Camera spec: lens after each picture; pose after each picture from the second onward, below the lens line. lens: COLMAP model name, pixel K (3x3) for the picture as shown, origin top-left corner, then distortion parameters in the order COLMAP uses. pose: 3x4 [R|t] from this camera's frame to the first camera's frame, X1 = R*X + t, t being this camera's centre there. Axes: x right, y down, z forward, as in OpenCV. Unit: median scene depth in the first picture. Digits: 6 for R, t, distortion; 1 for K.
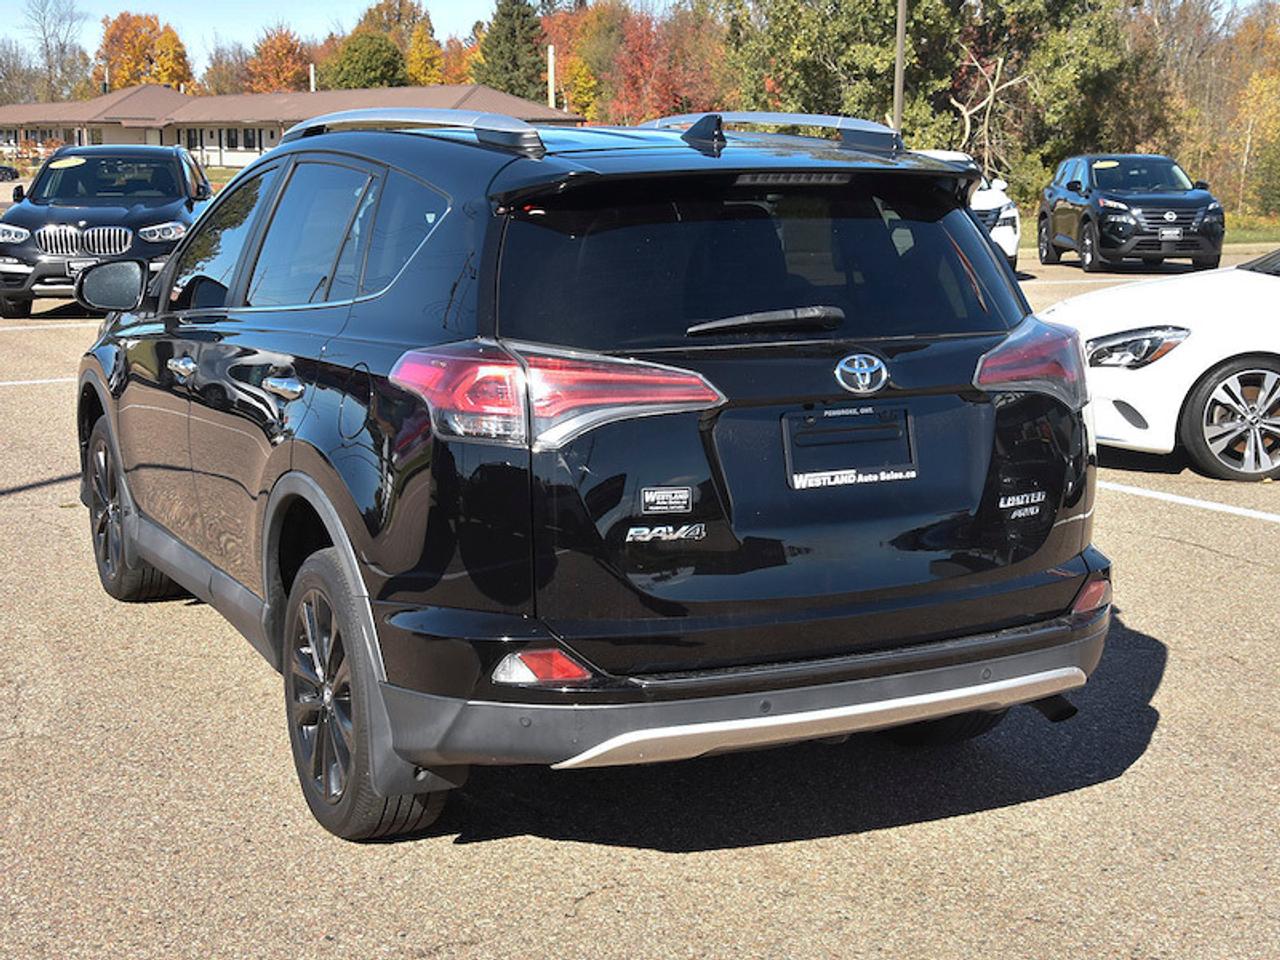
lens RADIAL K [[1385.5, 0, 640.0], [0, 1385.5, 479.1], [0, 0, 1]] dist [0.003491, 0.000000]
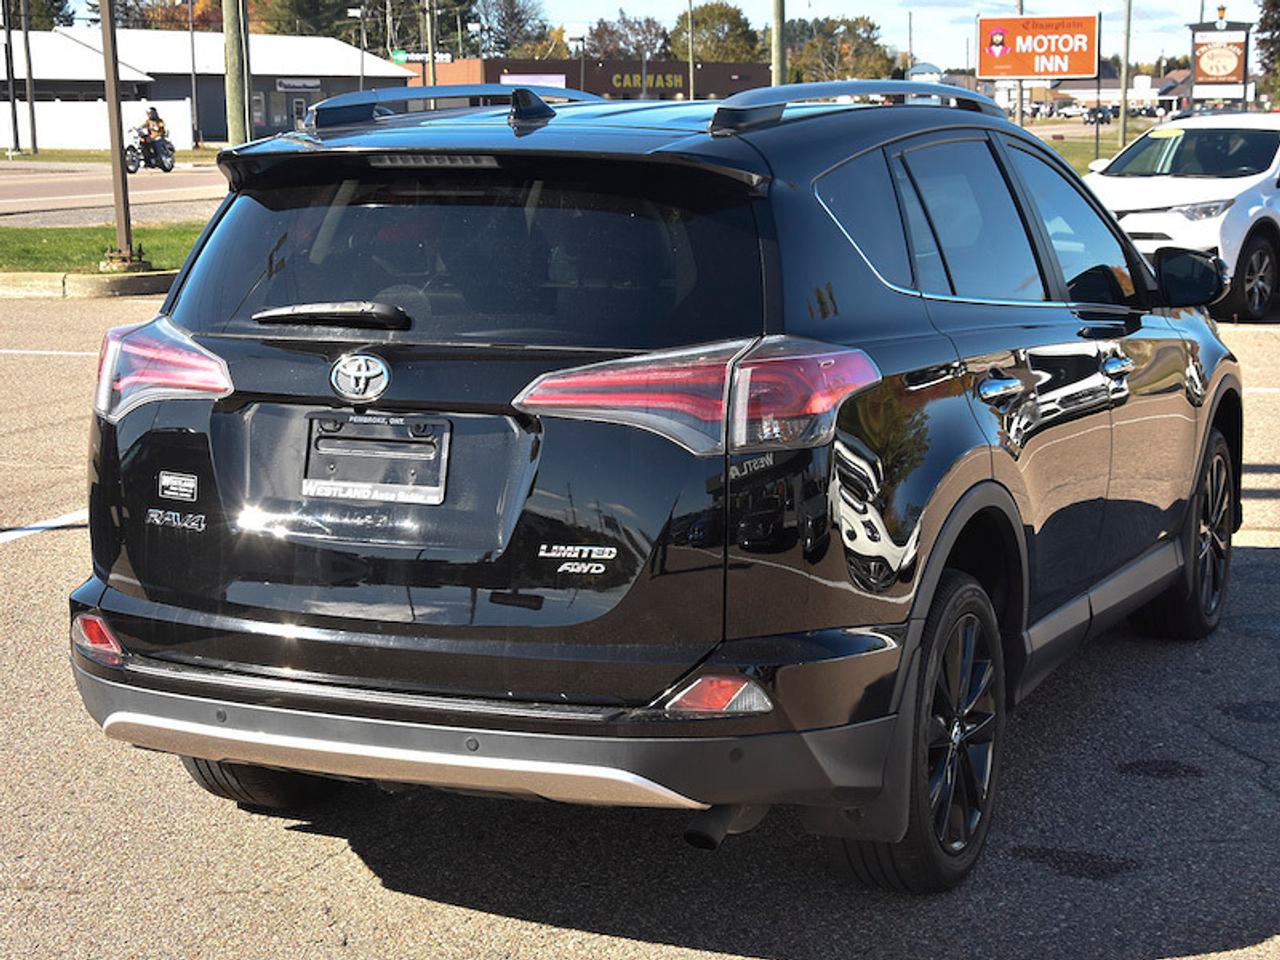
lens RADIAL K [[1791.6, 0, 640.4], [0, 1791.6, 480.1], [0, 0, 1]] dist [-0.013494, 0.000000]
pose [[0.800773, 0.123252, -0.586149, 0.938428], [-0.138735, 0.990153, 0.018670, -0.053300], [0.582679, 0.066370, 0.809988, 0.155803]]
